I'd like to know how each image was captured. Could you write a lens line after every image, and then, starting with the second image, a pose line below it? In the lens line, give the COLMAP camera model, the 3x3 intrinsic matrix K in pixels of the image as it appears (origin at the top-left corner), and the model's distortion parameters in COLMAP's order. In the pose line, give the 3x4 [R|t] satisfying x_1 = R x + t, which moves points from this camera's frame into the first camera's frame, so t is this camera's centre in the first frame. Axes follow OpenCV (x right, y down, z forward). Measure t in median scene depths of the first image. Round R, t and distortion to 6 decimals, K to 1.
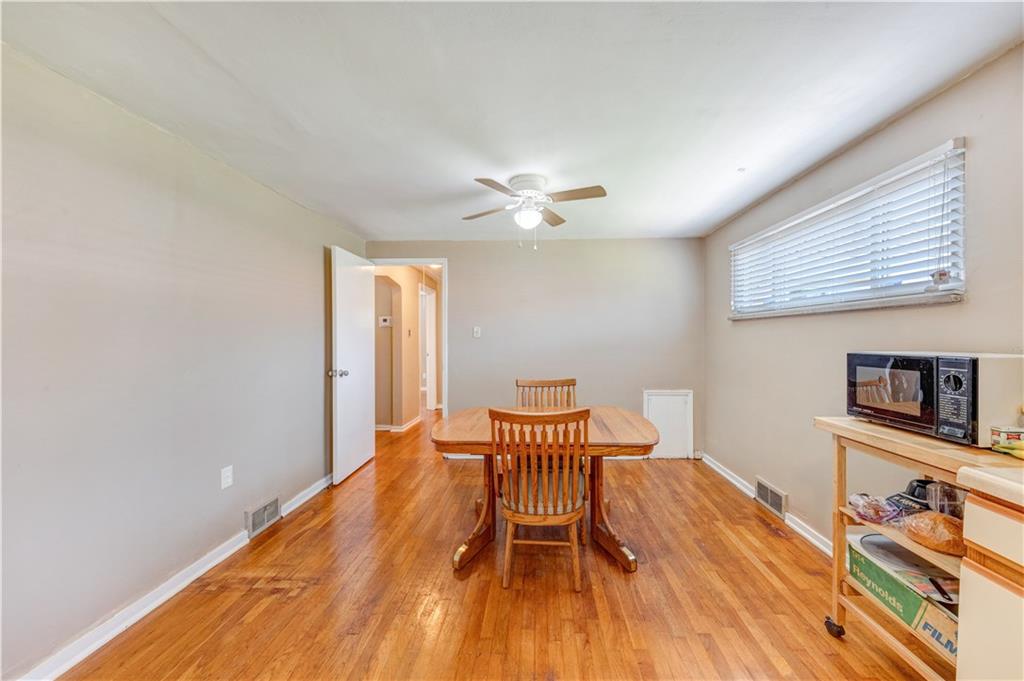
lens RADIAL K [[364.7, 0, 536.6], [0, 364.7, 338.7], [0, 0, 1]] dist [0.010821, -0.004827]
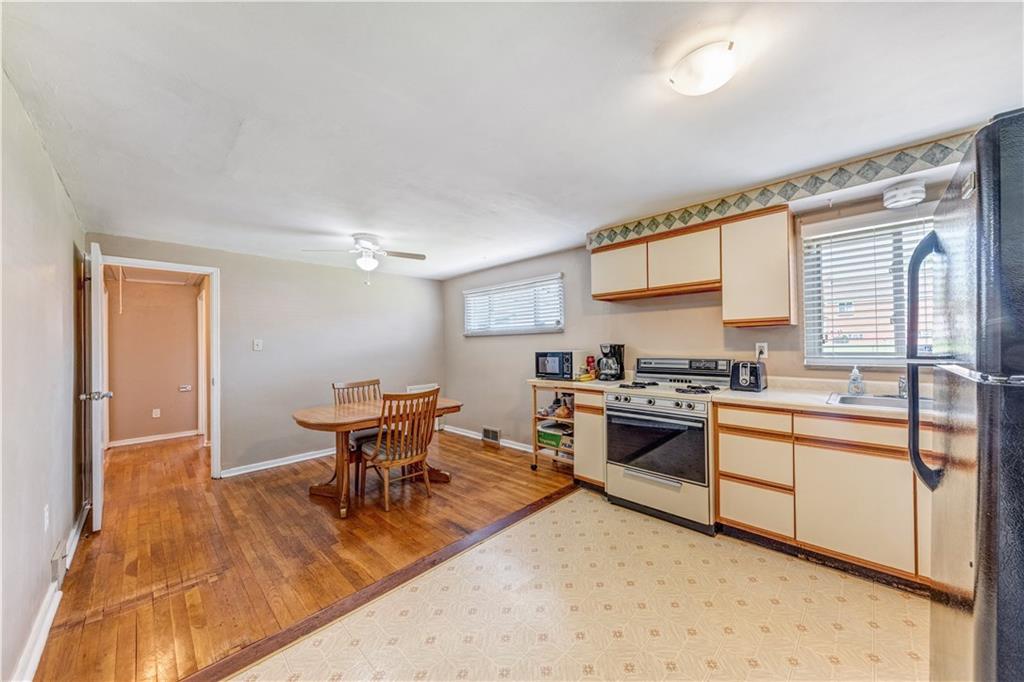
lens RADIAL K [[342.5, 0, 532.6], [0, 342.5, 344.2], [0, 0, 1]] dist [0.008057, 0.000007]
pose [[0.652684, -0.005295, 0.757612, -0.822963], [0.017987, 0.999802, -0.008508, 0.004423], [-0.757417, 0.019181, 0.652650, -0.437195]]
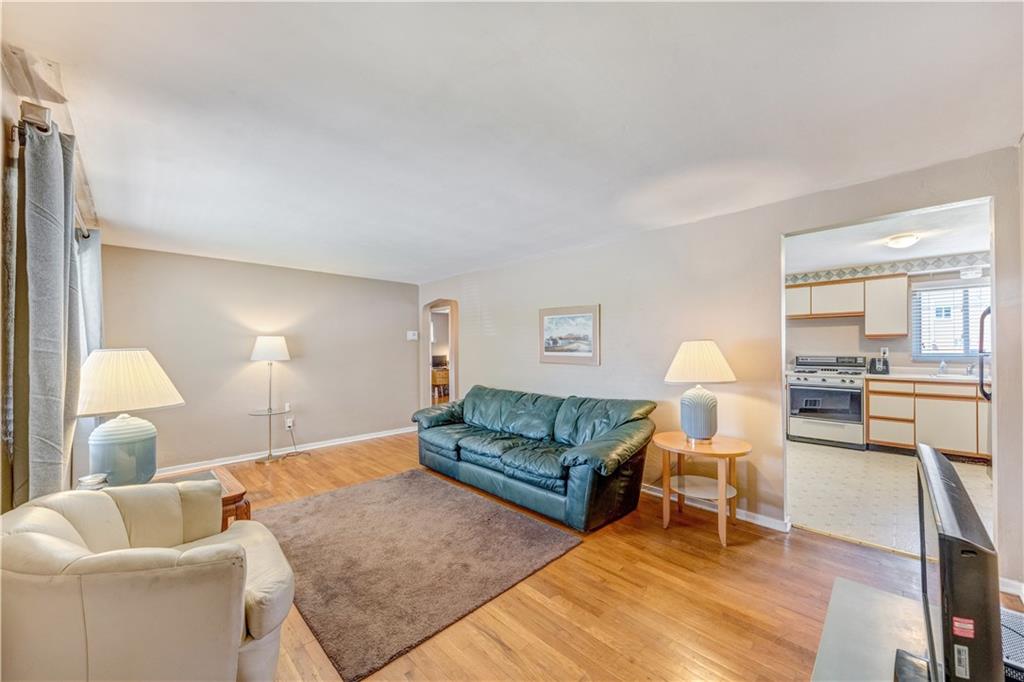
lens RADIAL K [[368.1, 0, 533.6], [0, 368.1, 347.5], [0, 0, 1]] dist [0.000283, 0.000010]
pose [[0.674275, 0.002396, 0.738477, -2.905138], [0.007060, 0.999928, -0.009690, 0.012580], [-0.738447, 0.011747, 0.674209, -0.124749]]
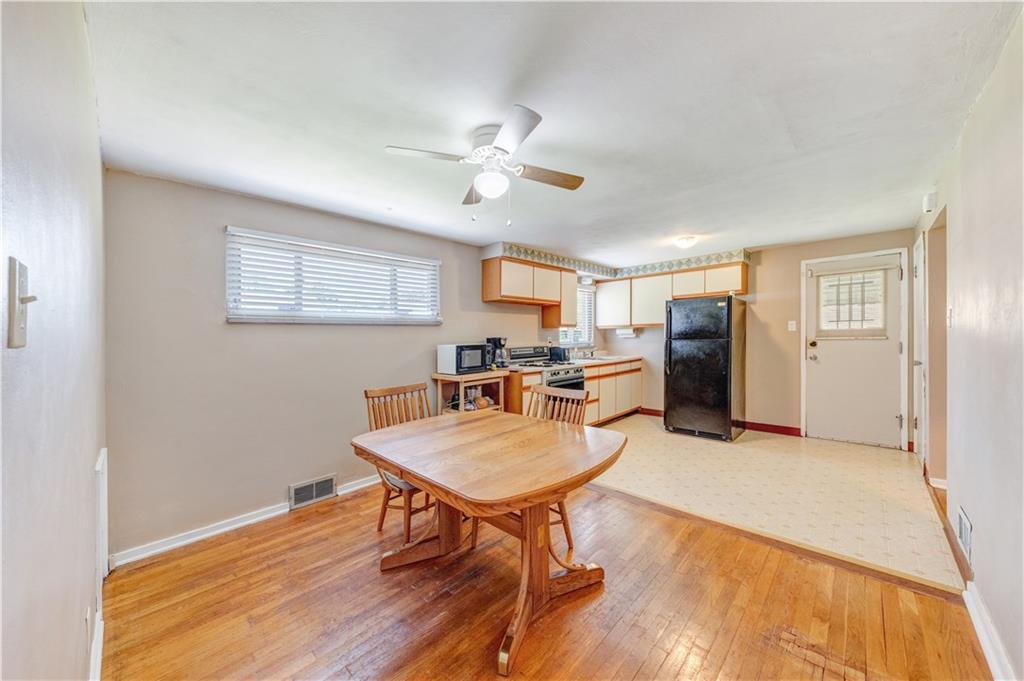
lens RADIAL K [[365.9, 0, 515.6], [0, 365.9, 346.1], [0, 0, 1]] dist [0.009406, -0.006018]
pose [[-0.734014, -0.001448, 0.679133, -0.841509], [0.023851, 0.999326, 0.027909, -0.011565], [-0.678715, 0.036684, -0.733485, 2.201502]]
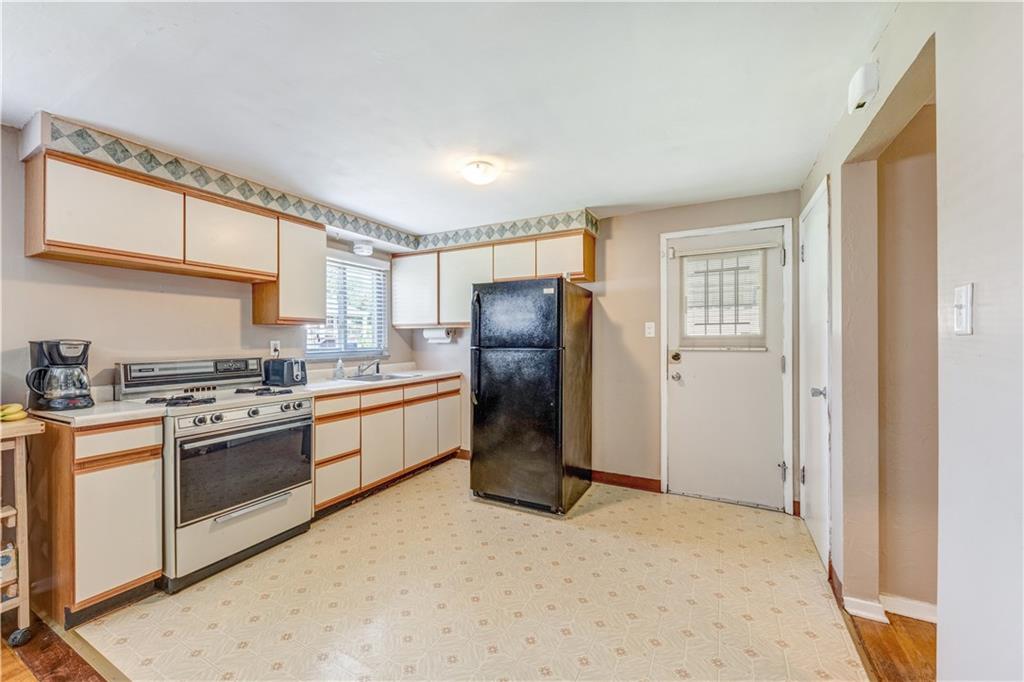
lens RADIAL K [[398.0, 0, 512.0], [0, 398.0, 341.0], [0, 0, 1]] dist [0.001344, 0.000026]
pose [[-0.890205, 0.002211, 0.455555, -0.791669], [0.007393, 0.999927, 0.009594, -0.003615], [-0.455501, 0.011909, -0.890156, 0.919950]]
